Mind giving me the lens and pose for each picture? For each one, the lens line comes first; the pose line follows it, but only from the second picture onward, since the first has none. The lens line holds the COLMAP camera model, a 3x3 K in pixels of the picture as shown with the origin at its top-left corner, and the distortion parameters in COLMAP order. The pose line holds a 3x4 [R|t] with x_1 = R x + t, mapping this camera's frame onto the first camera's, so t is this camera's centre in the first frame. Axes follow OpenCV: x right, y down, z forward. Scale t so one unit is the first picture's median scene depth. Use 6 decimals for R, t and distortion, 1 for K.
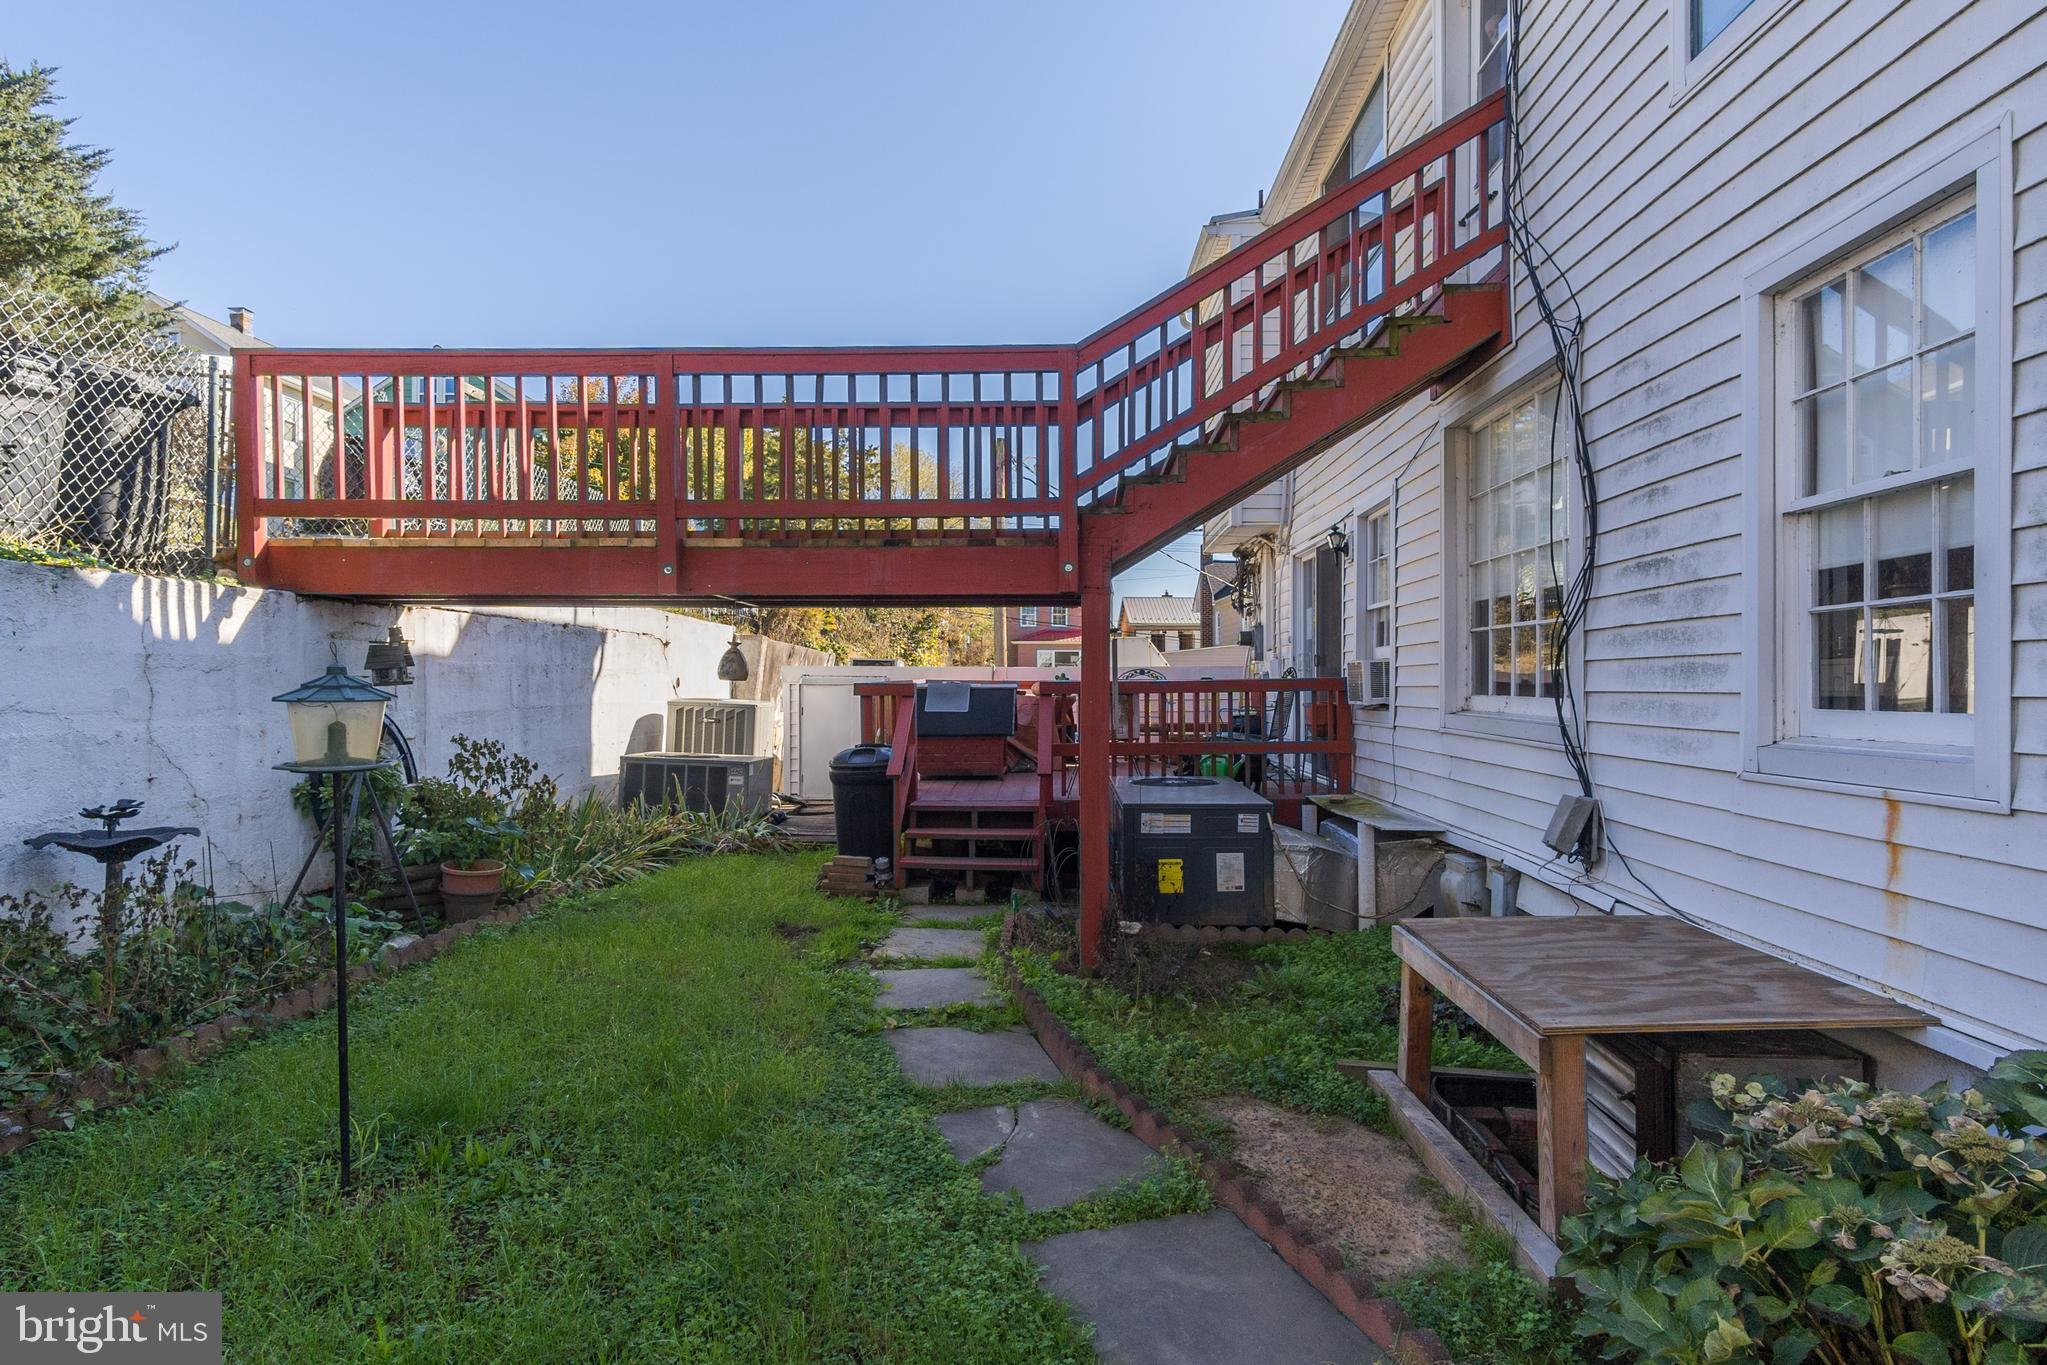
lens RADIAL K [[1082.7, 0, 1025.7], [0, 1082.7, 687.3], [0, 0, 1]] dist [-0.003542, -0.000293]
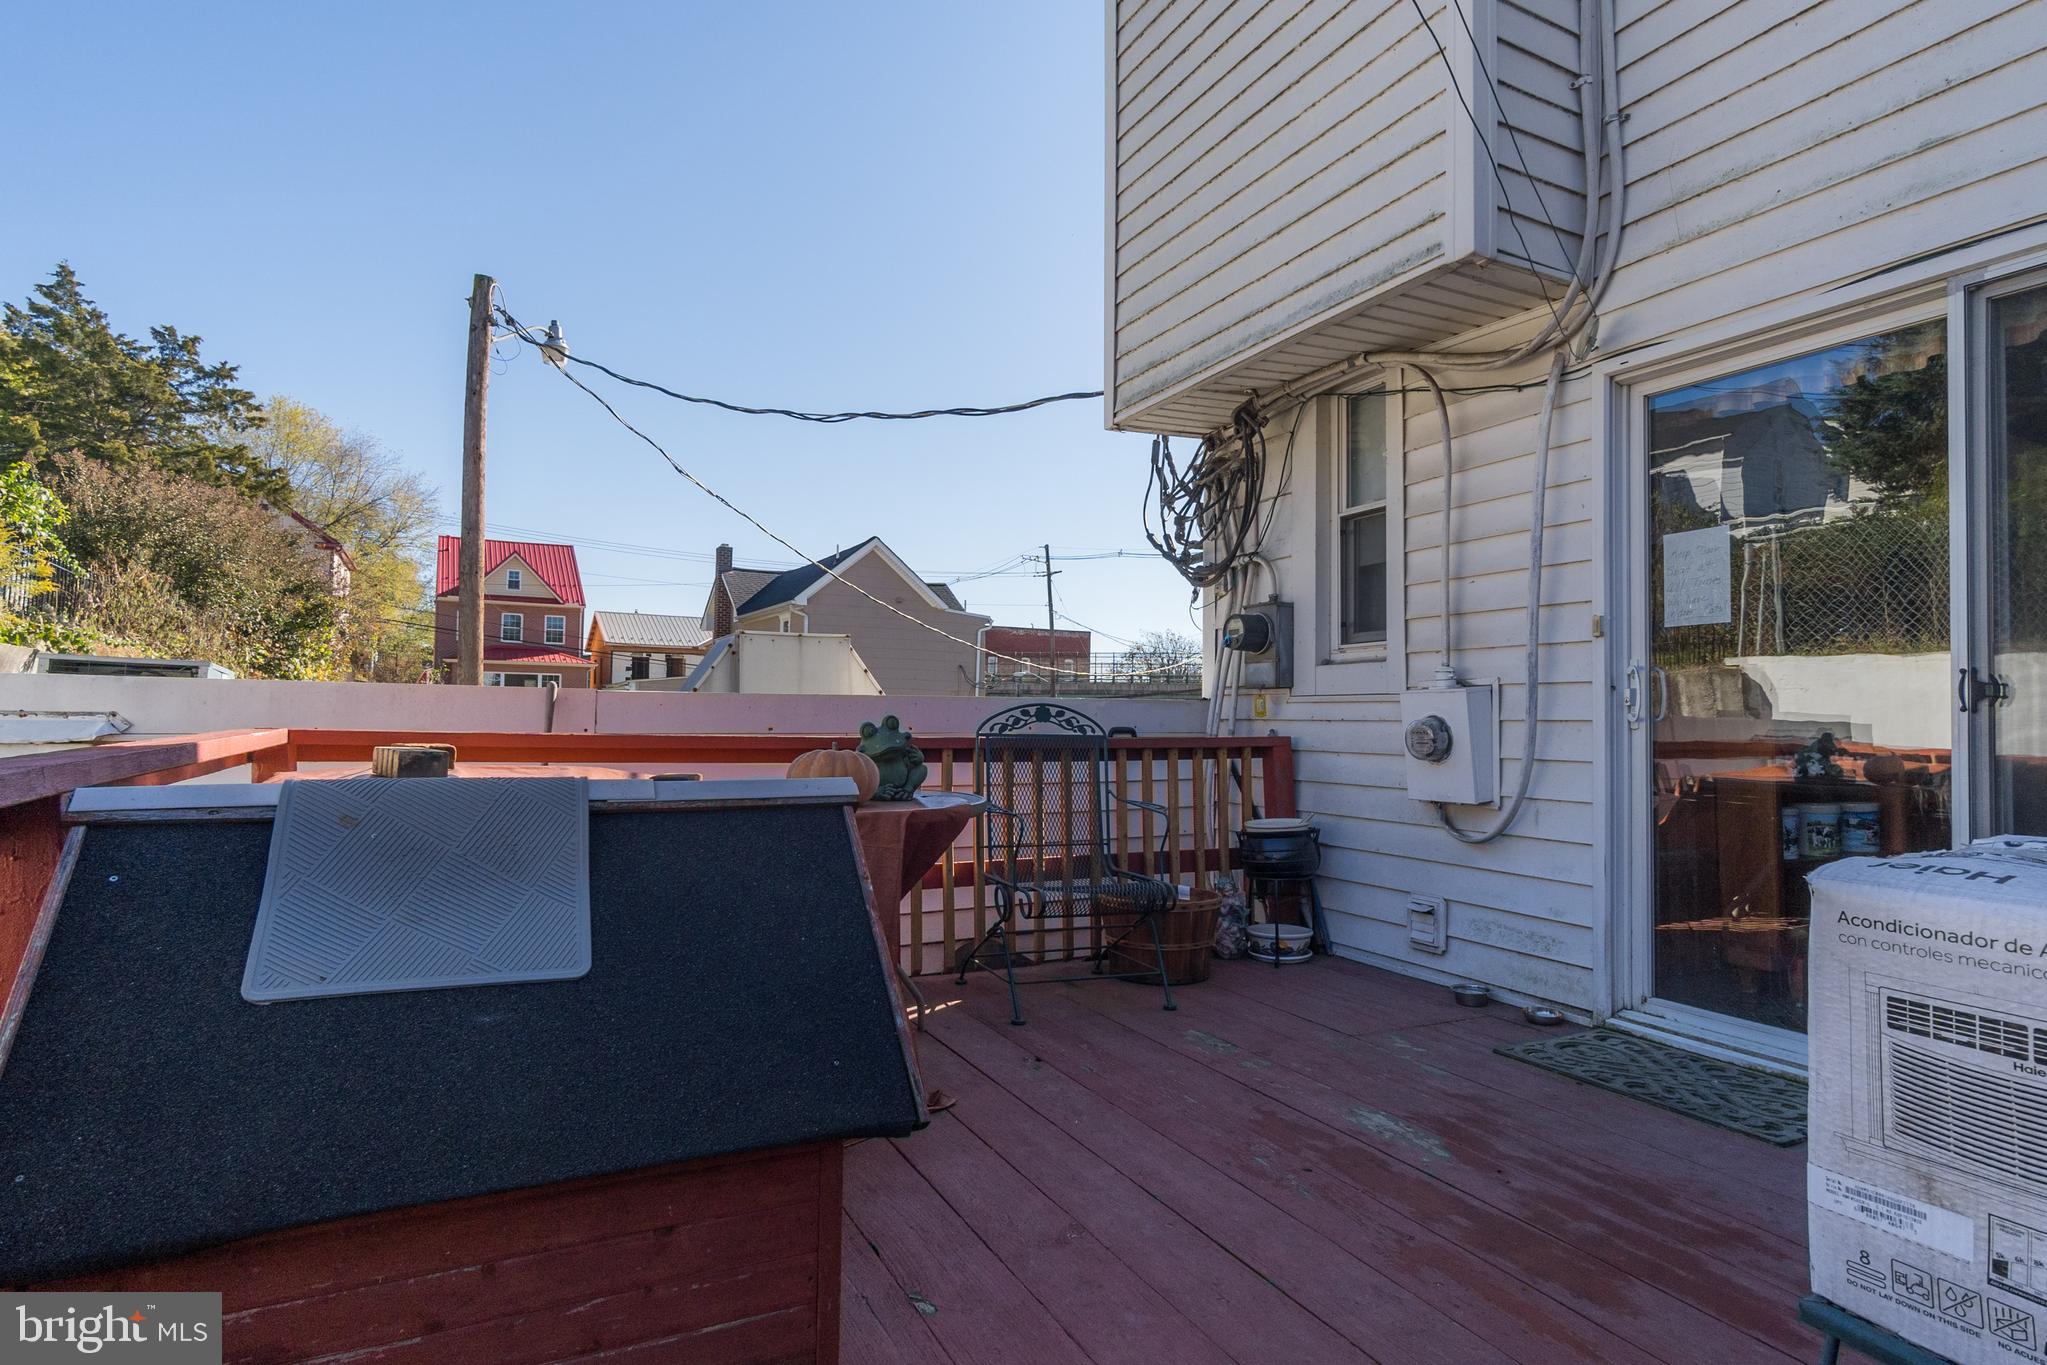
lens RADIAL K [[1082.7, 0, 1021.7], [0, 1082.7, 689.3], [0, 0, 1]] dist [-0.003542, -0.000293]
pose [[0.882323, 0.028222, 0.469797, -0.019043], [-0.014978, 0.999379, -0.031905, -0.003324], [-0.470406, 0.021114, 0.882198, 0.230688]]
